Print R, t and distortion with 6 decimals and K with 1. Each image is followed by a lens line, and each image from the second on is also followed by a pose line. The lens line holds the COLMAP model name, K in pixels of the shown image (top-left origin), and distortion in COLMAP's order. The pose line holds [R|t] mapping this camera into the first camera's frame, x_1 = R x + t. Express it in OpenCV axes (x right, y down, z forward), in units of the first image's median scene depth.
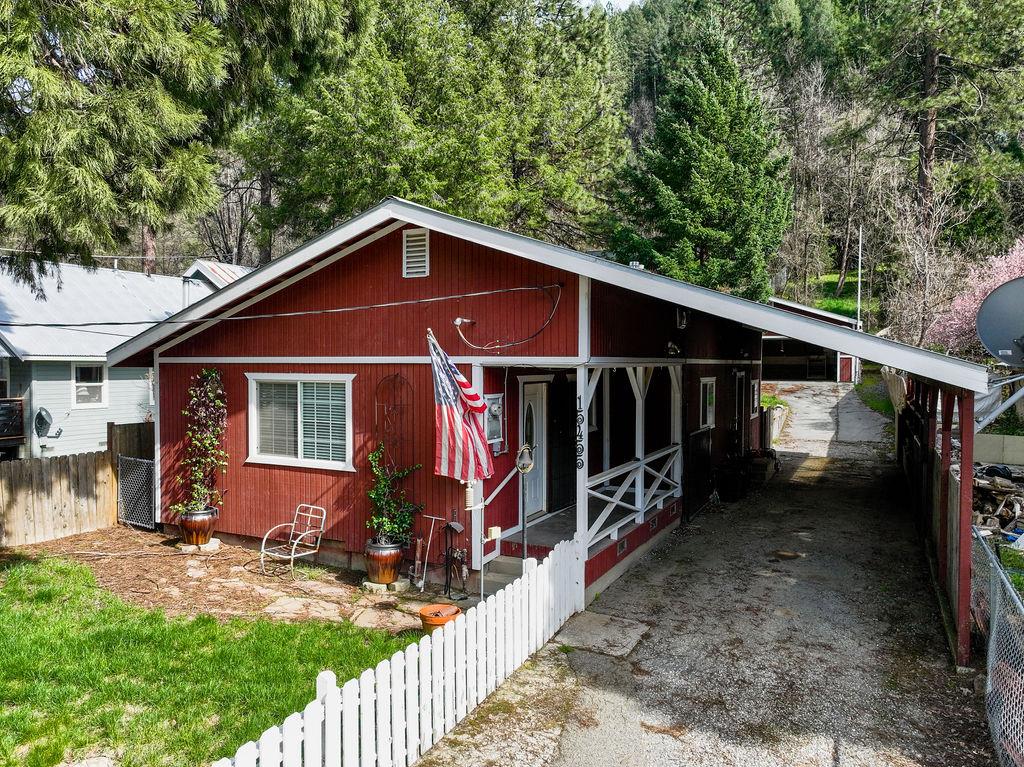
lens RADIAL K [[723.1, 0, 507.7], [0, 723.1, 382.2], [0, 0, 1]] dist [-0.006584, 0.021649]
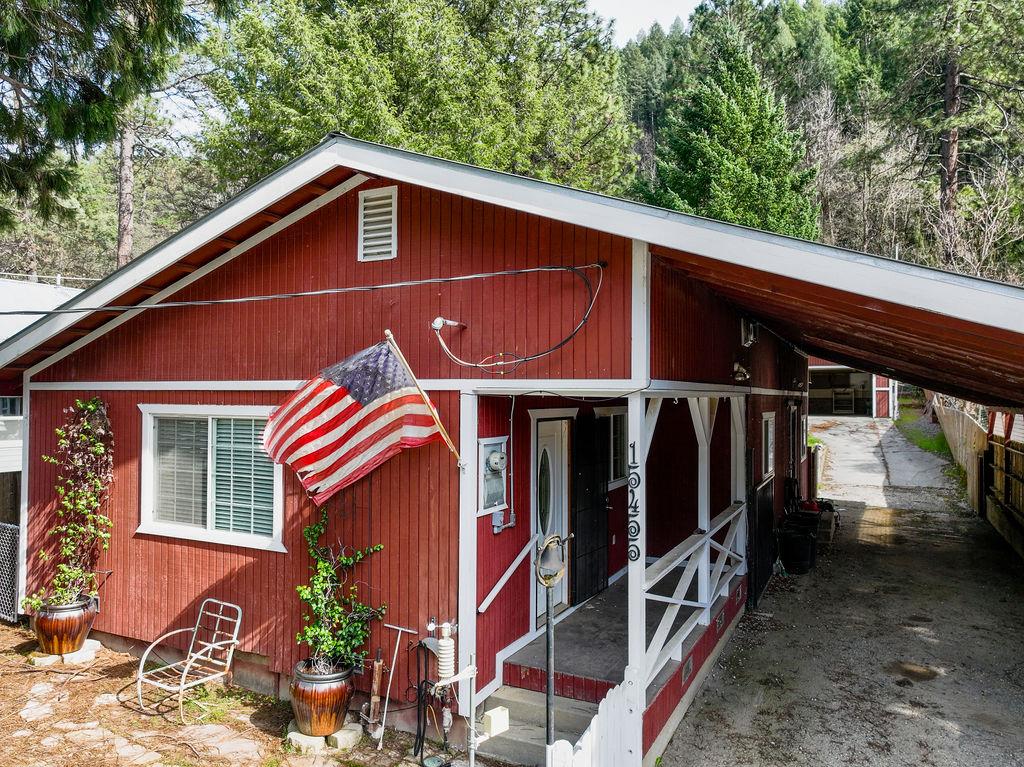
lens RADIAL K [[723.1, 0, 512.6], [0, 723.1, 388.6], [0, 0, 1]] dist [-0.006584, 0.021649]
pose [[0.999933, 0.003335, 0.011121, -0.008150], [-0.002913, 0.999282, -0.037775, -0.002654], [-0.011239, 0.037740, 0.999224, 0.294111]]
